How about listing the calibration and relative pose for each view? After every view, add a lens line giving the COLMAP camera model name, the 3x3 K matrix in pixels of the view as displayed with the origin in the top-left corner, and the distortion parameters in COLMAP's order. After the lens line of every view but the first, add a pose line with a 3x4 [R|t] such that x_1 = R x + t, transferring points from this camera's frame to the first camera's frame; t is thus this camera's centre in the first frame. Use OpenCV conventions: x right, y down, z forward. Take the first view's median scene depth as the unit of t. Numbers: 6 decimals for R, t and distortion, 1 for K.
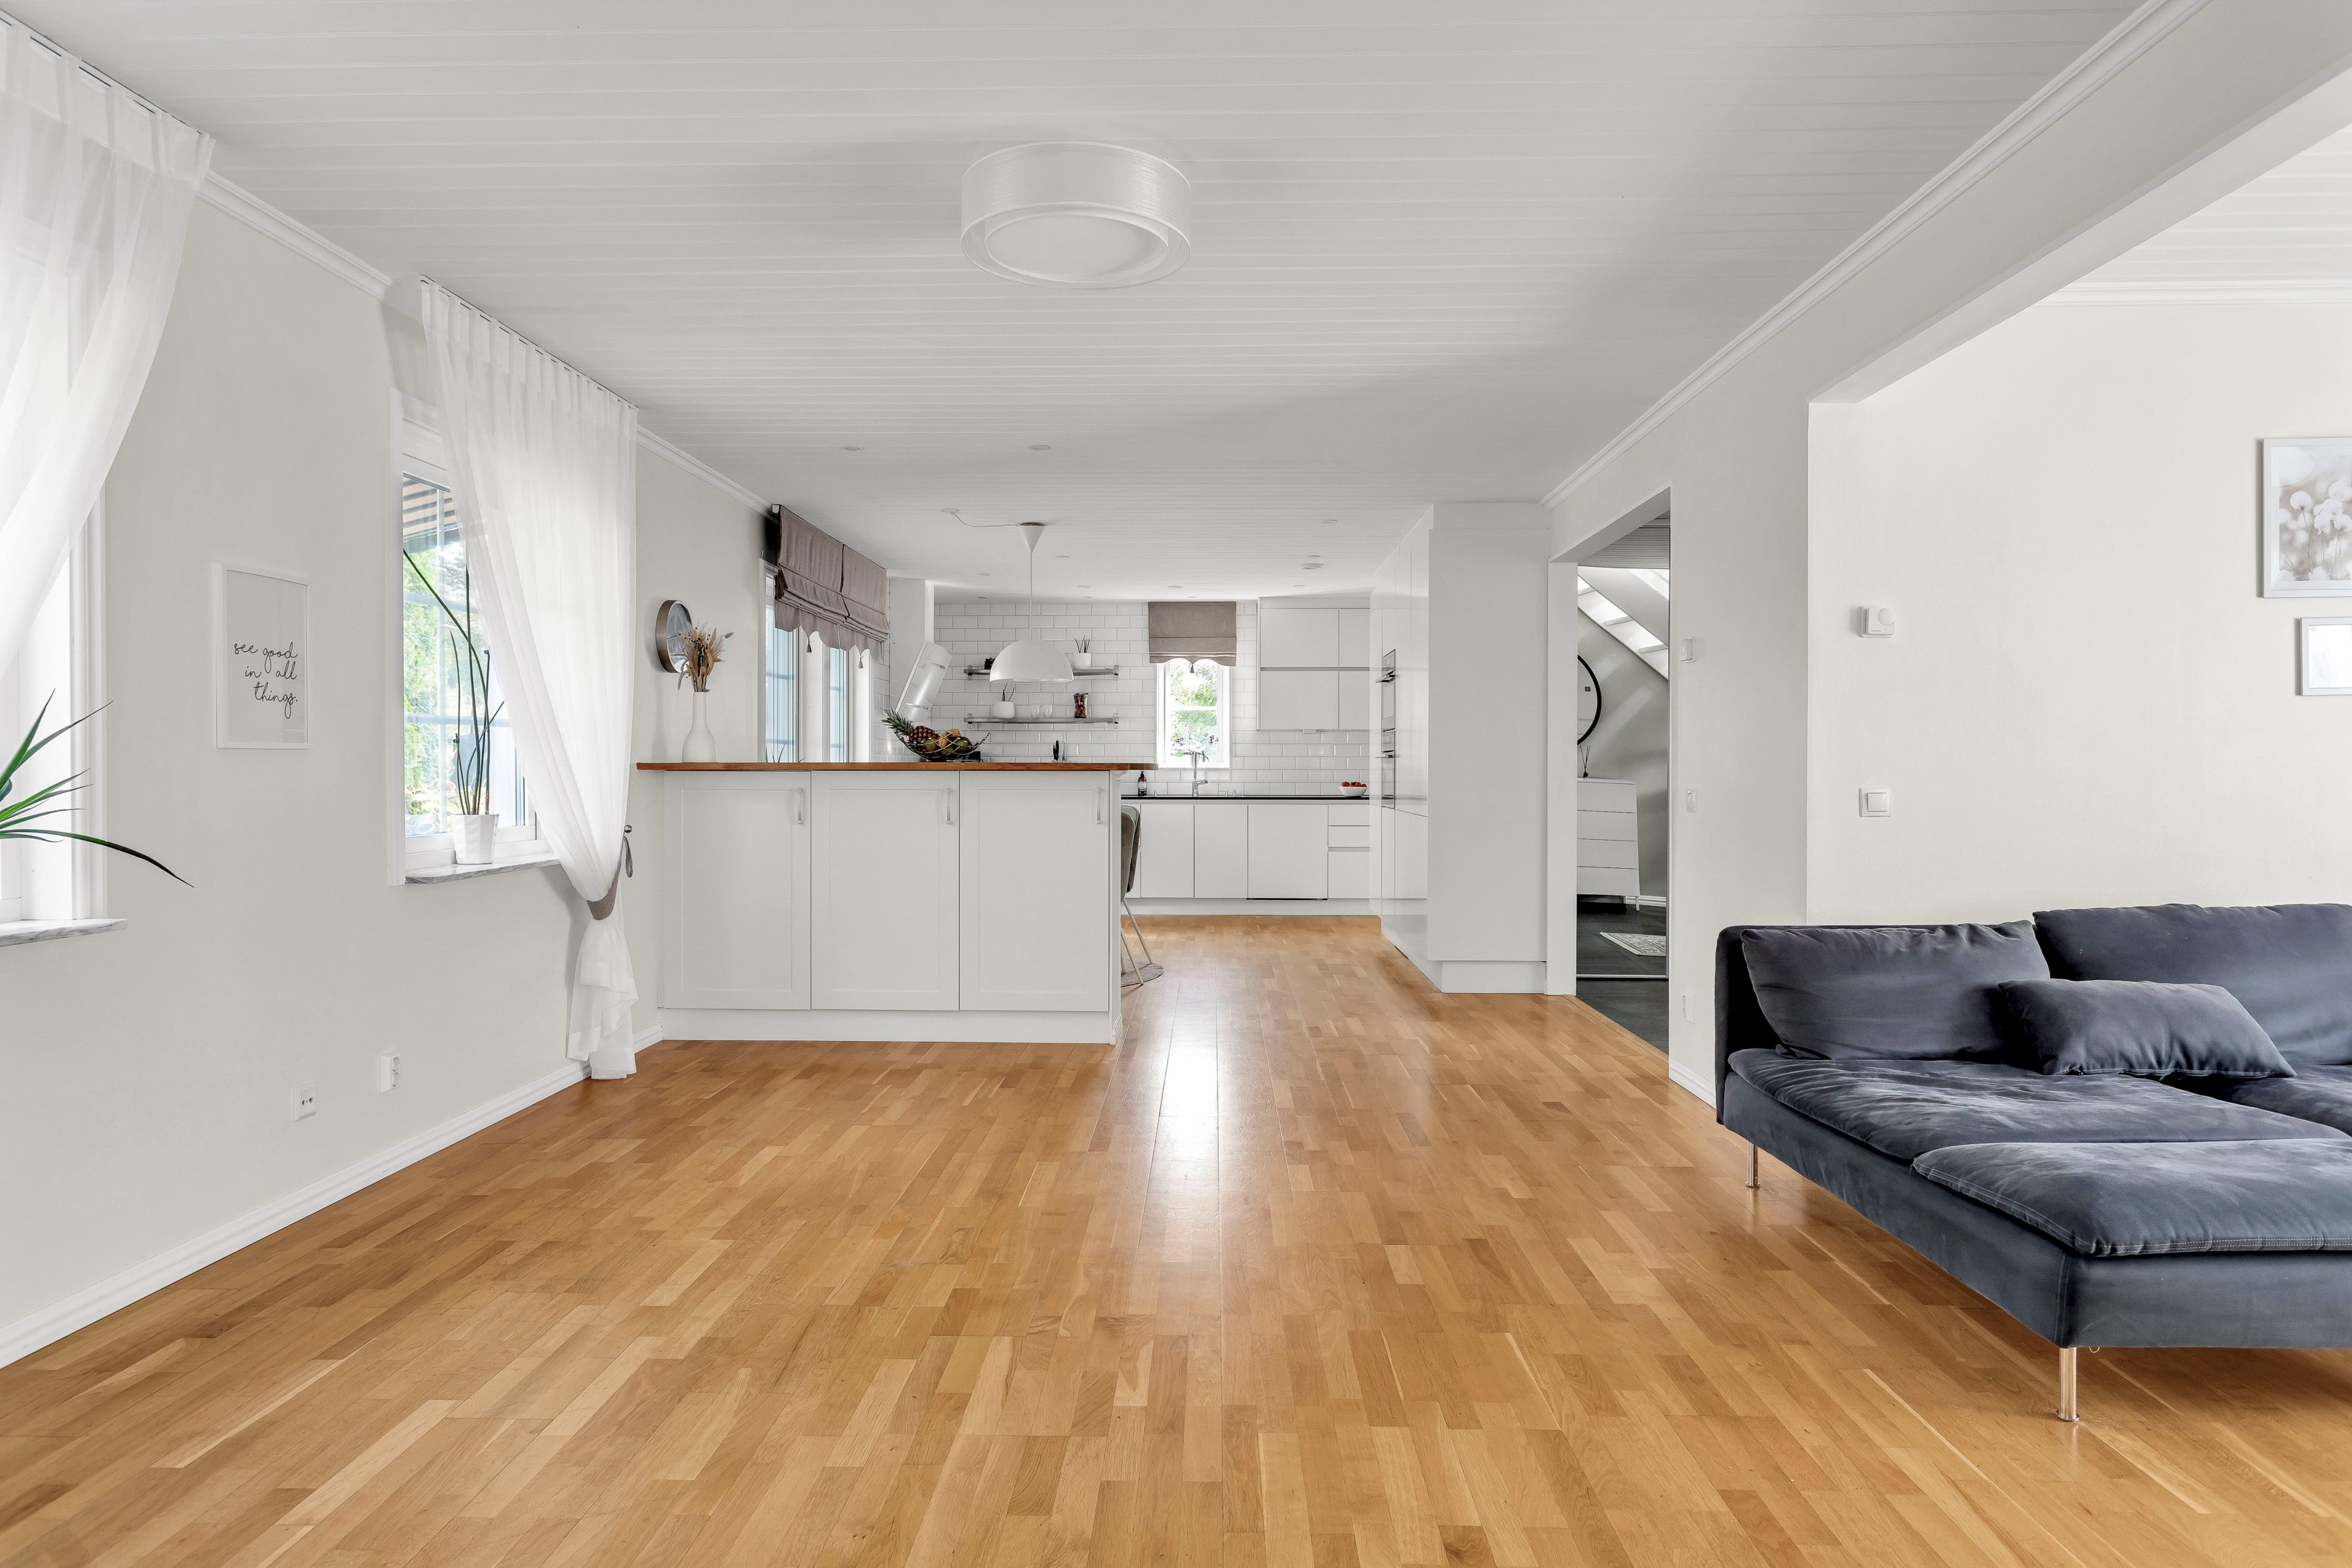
lens RADIAL K [[1419.5, 0, 1173.9], [0, 1419.5, 767.4], [0, 0, 1]] dist [0.003075, 0.000525]
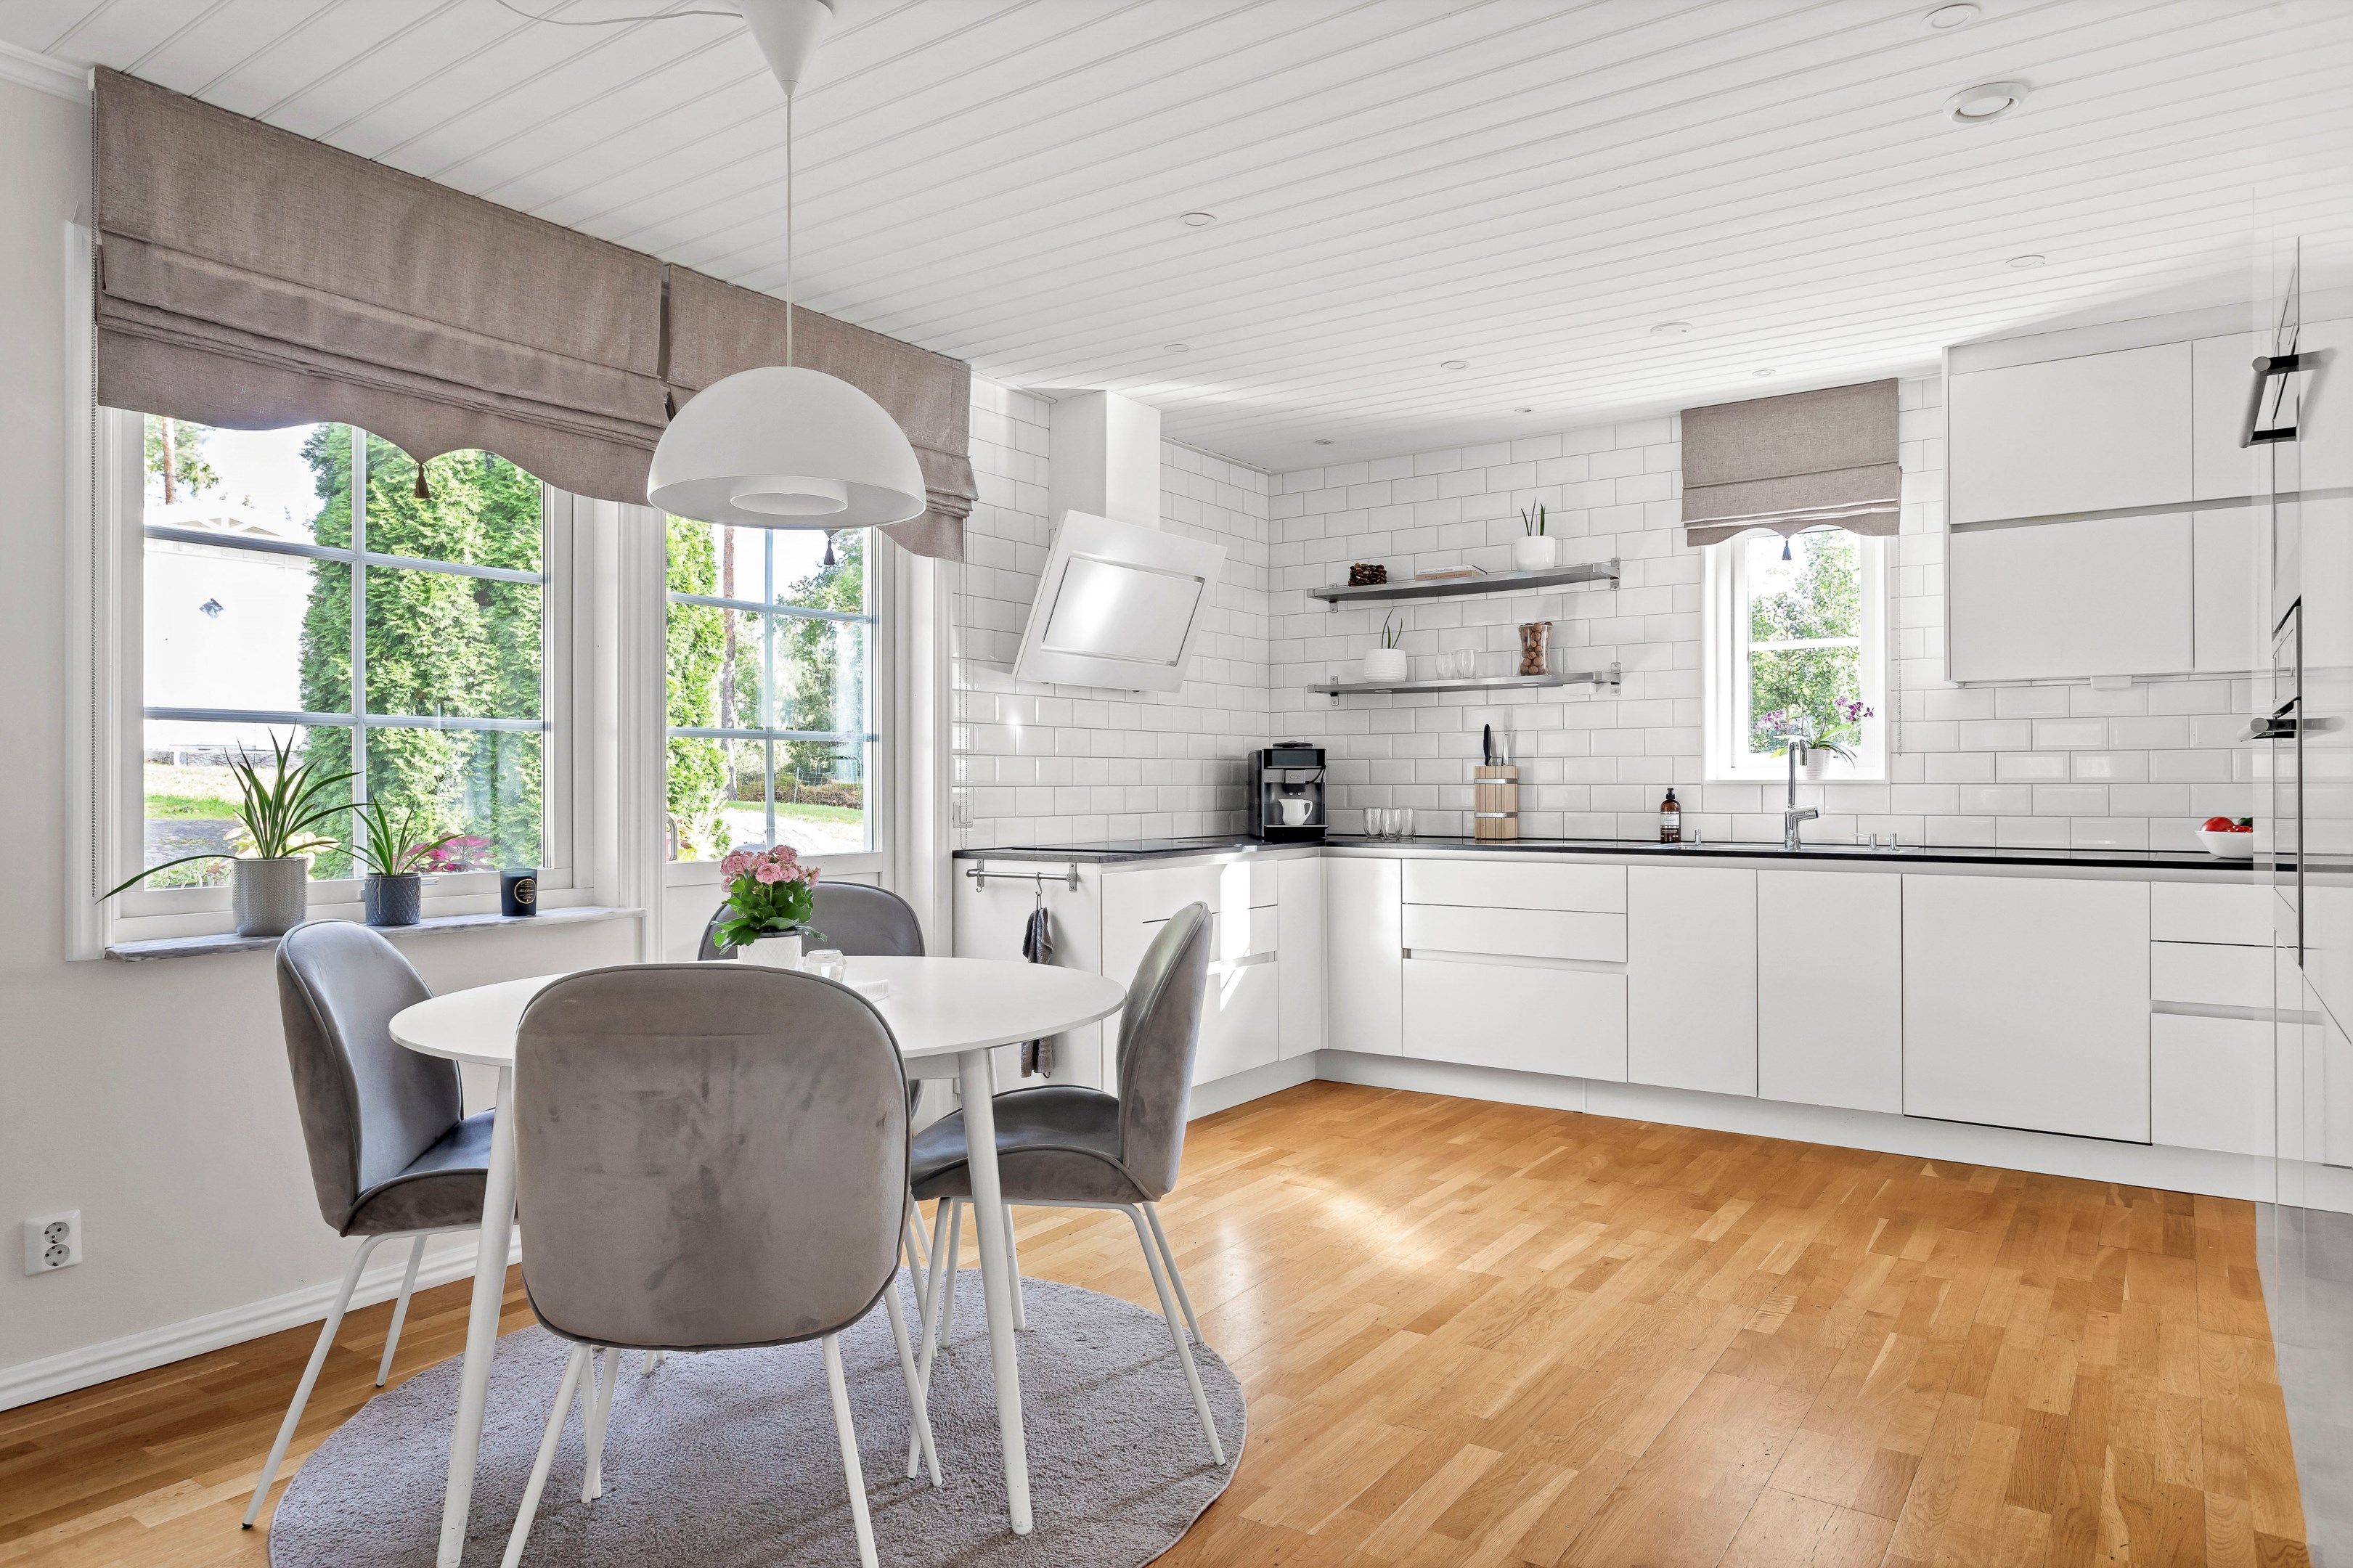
lens RADIAL K [[1436.6, 0, 1184.9], [0, 1436.6, 783.5], [0, 0, 1]] dist [0.000139, 0.001551]
pose [[0.832991, -0.002959, -0.553278, 0.102205], [0.003508, 0.999994, -0.000067, 0.000576], [0.553275, -0.001885, 0.832996, 0.541356]]
